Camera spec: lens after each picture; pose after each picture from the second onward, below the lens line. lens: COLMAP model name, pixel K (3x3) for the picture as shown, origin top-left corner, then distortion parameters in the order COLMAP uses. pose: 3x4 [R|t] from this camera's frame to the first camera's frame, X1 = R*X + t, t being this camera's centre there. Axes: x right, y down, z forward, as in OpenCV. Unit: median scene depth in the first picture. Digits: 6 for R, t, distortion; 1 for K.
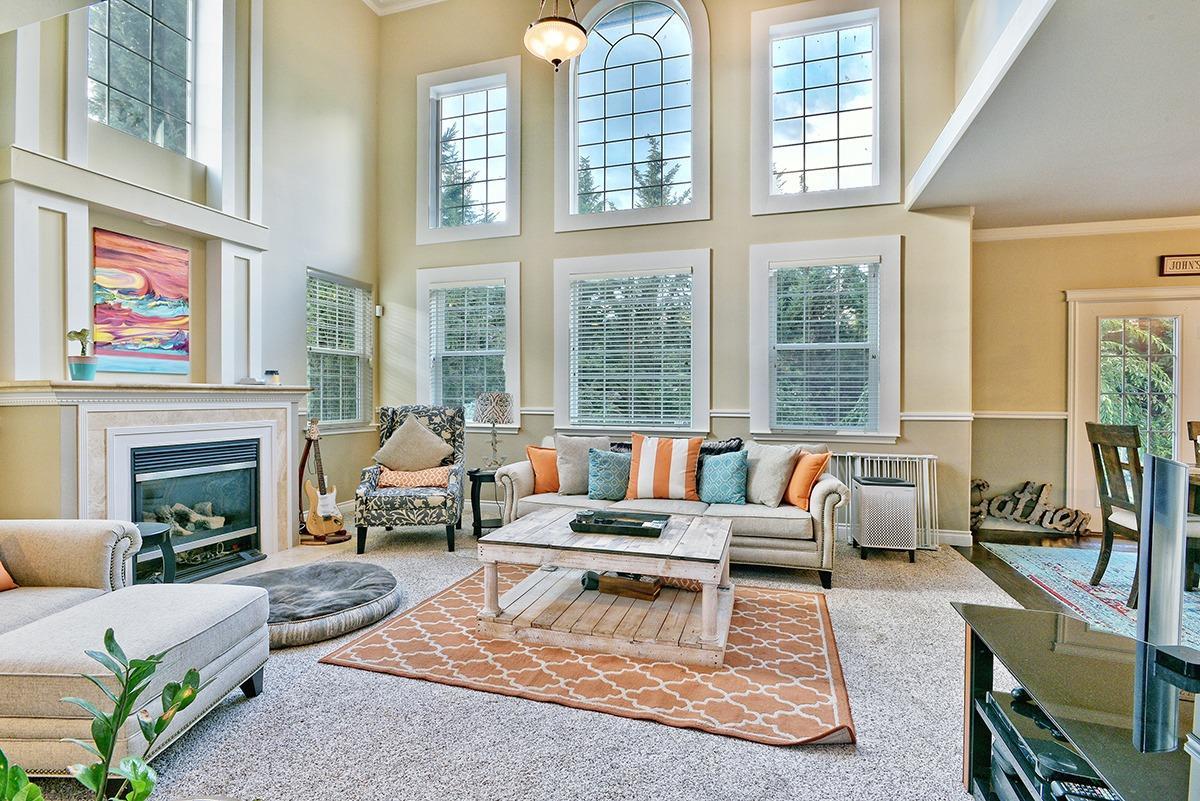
lens RADIAL K [[568.1, 0, 600.0], [0, 568.1, 400.5], [0, 0, 1]] dist [-0.002223, -0.000168]
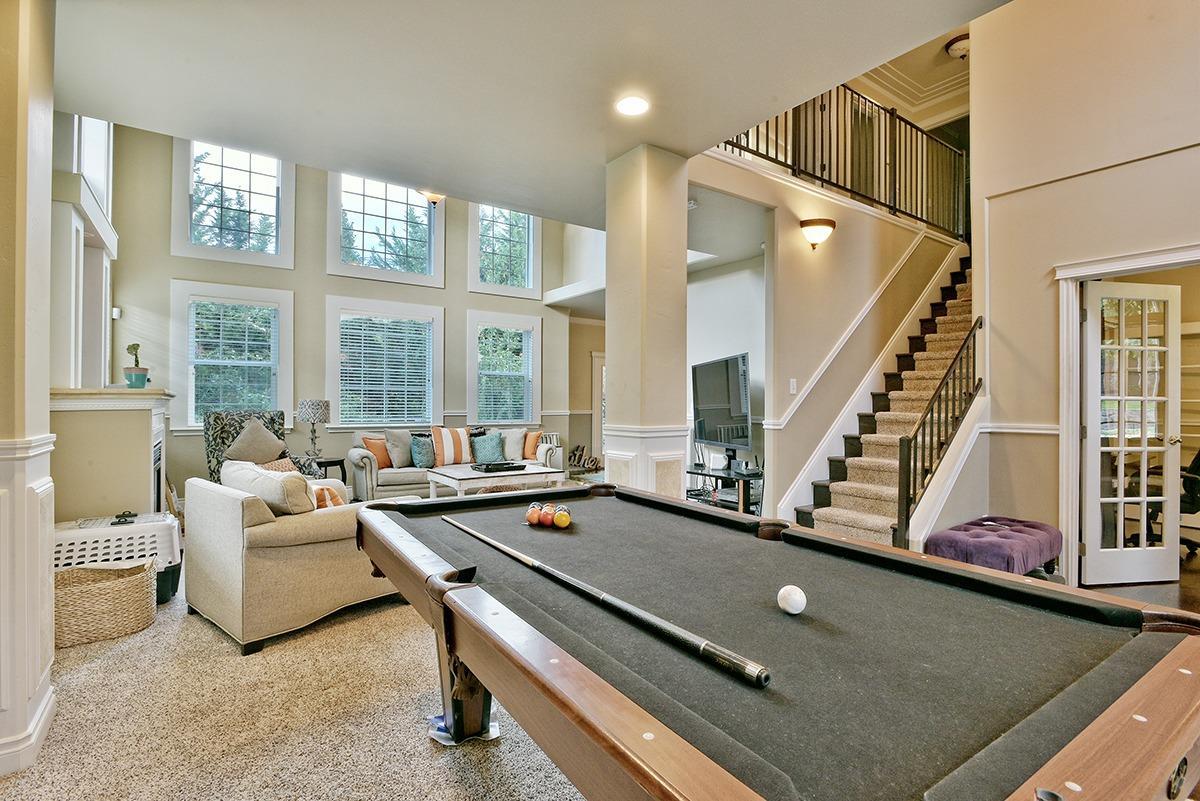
lens RADIAL K [[568.1, 0, 600.0], [0, 568.1, 400.5], [0, 0, 1]] dist [-0.002223, -0.000168]
pose [[0.615454, 0.004107, 0.788162, -0.786618], [0.004295, 0.999954, -0.008564, 0.002256], [-0.788161, 0.008655, 0.615409, -0.294180]]
